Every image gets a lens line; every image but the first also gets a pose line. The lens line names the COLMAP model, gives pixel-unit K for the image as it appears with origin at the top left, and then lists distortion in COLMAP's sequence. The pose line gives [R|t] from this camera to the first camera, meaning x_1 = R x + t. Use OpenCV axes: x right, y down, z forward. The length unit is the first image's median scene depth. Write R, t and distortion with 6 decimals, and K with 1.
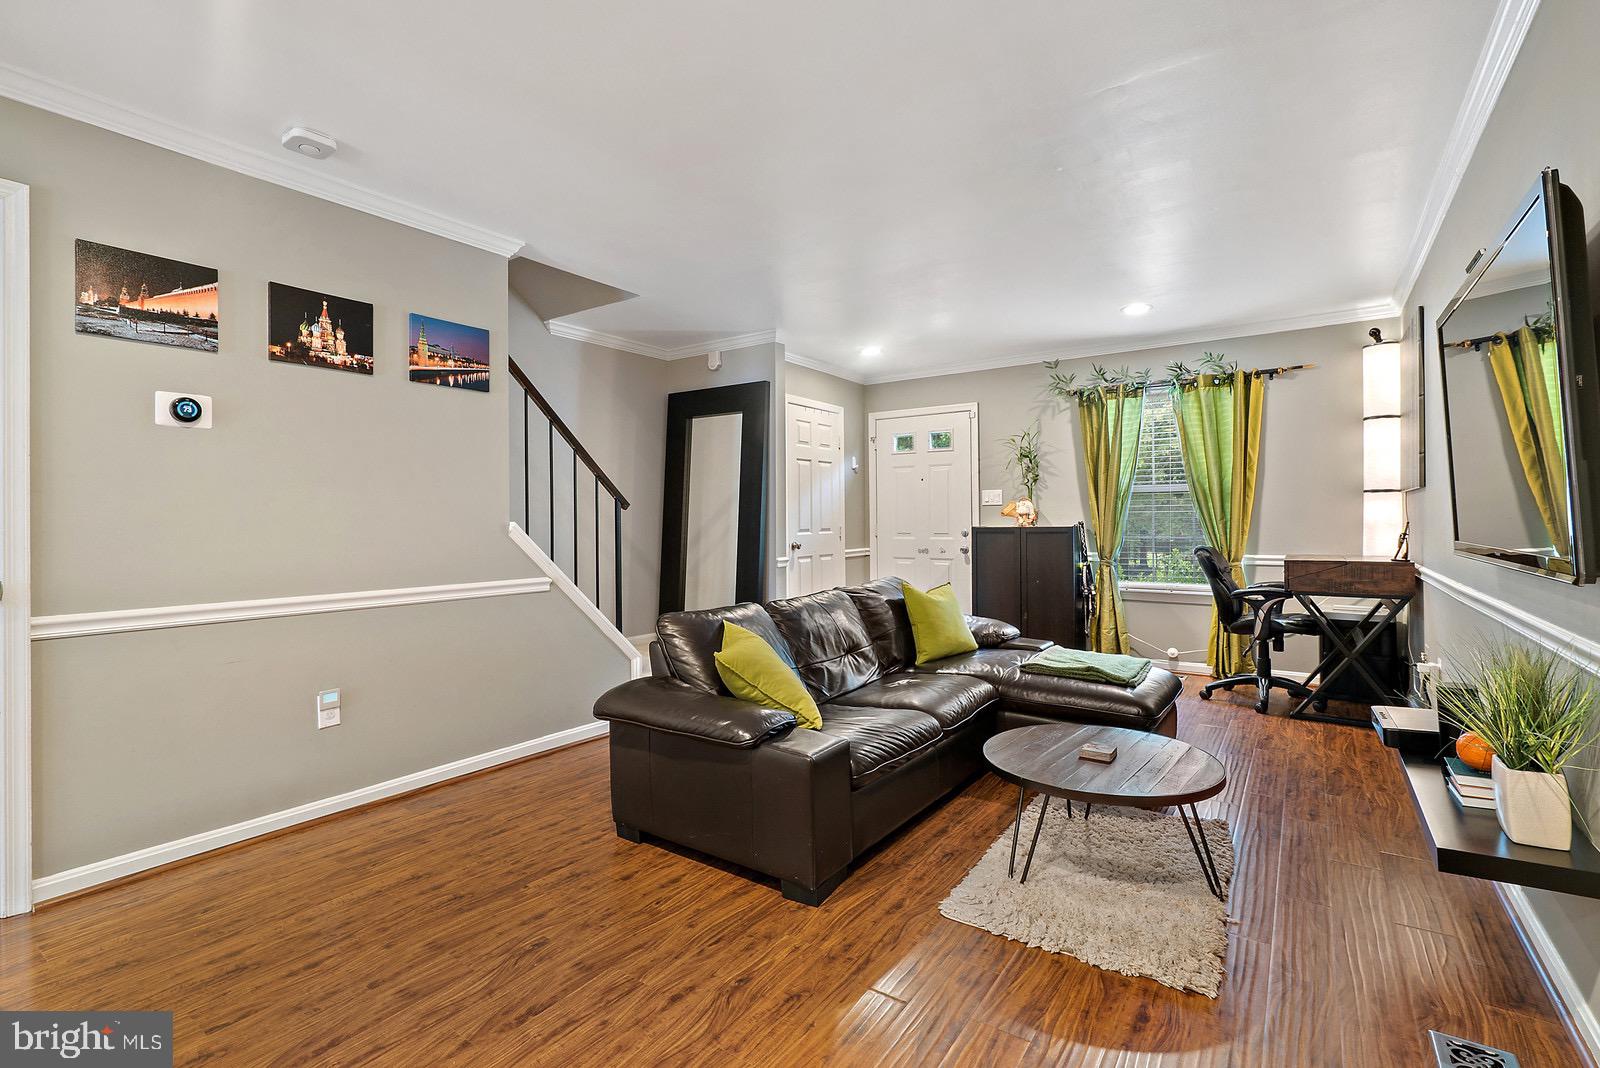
lens RADIAL K [[727.0, 0, 788.1], [0, 727.0, 524.1], [0, 0, 1]] dist [-0.010813, -0.000042]
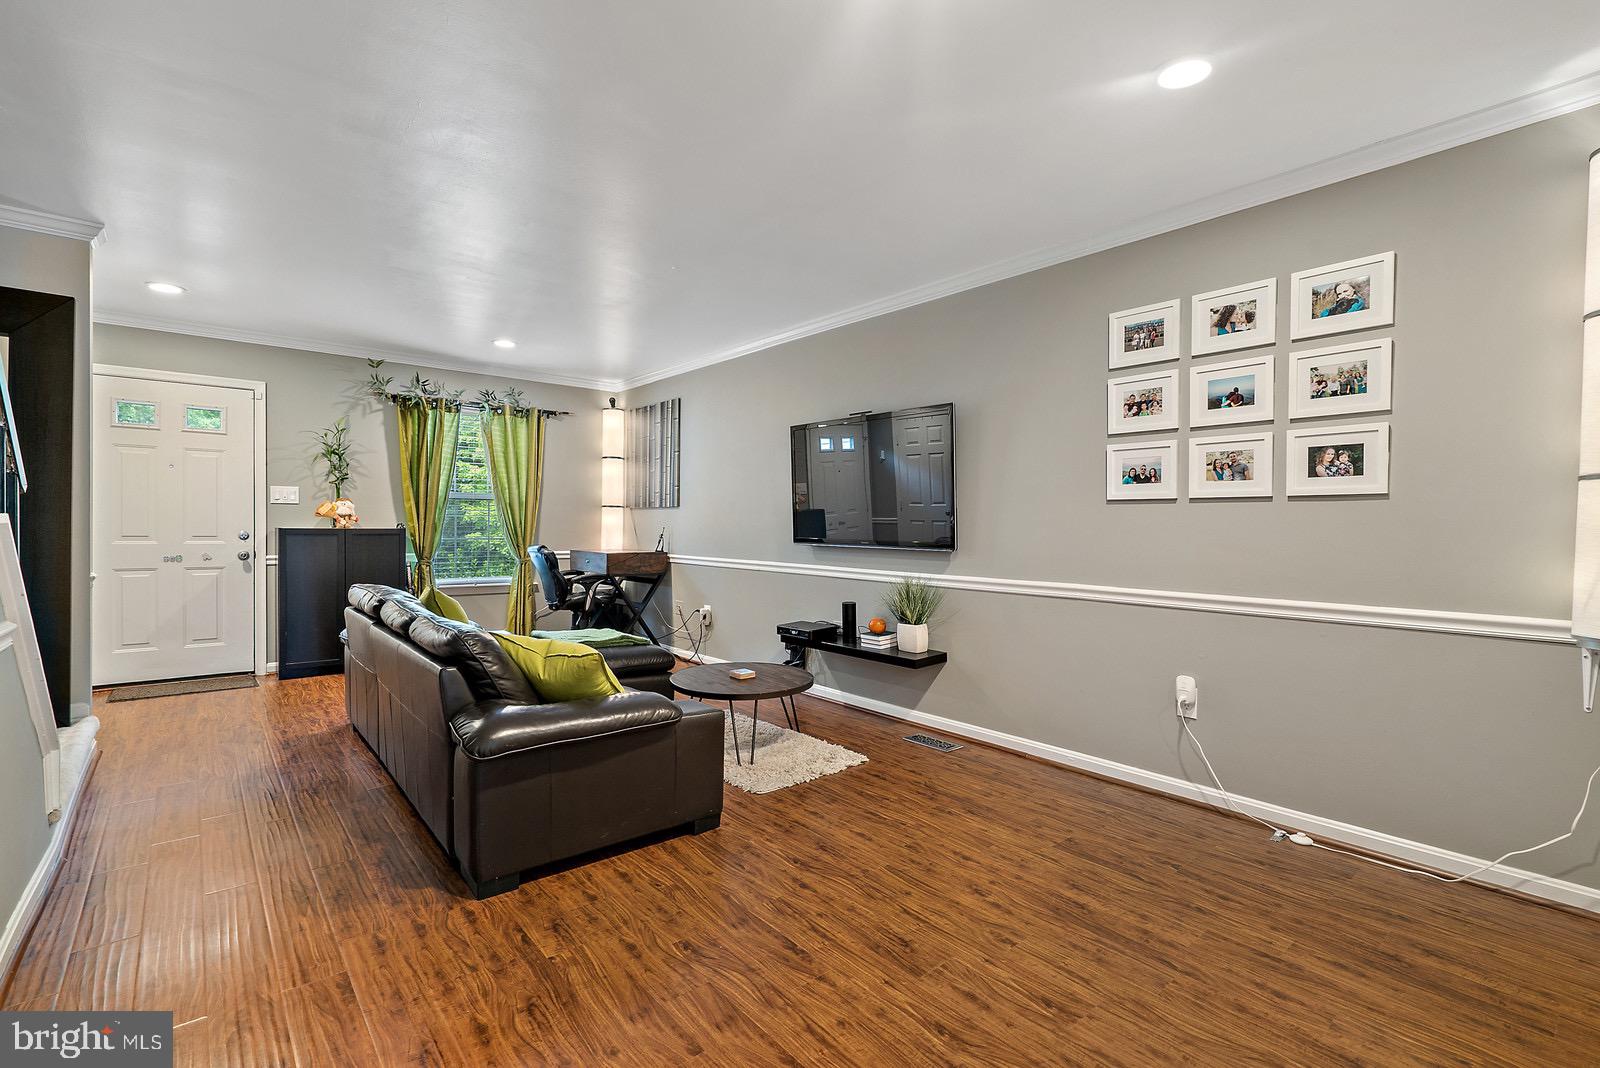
lens RADIAL K [[728.4, 0, 771.7], [0, 728.4, 531.3], [0, 0, 1]] dist [-0.001328, -0.000057]
pose [[0.272628, 0.002719, 0.962116, -0.811293], [-0.008921, 0.999960, -0.000298, 0.005002], [-0.962078, -0.008502, 0.272642, 0.391338]]
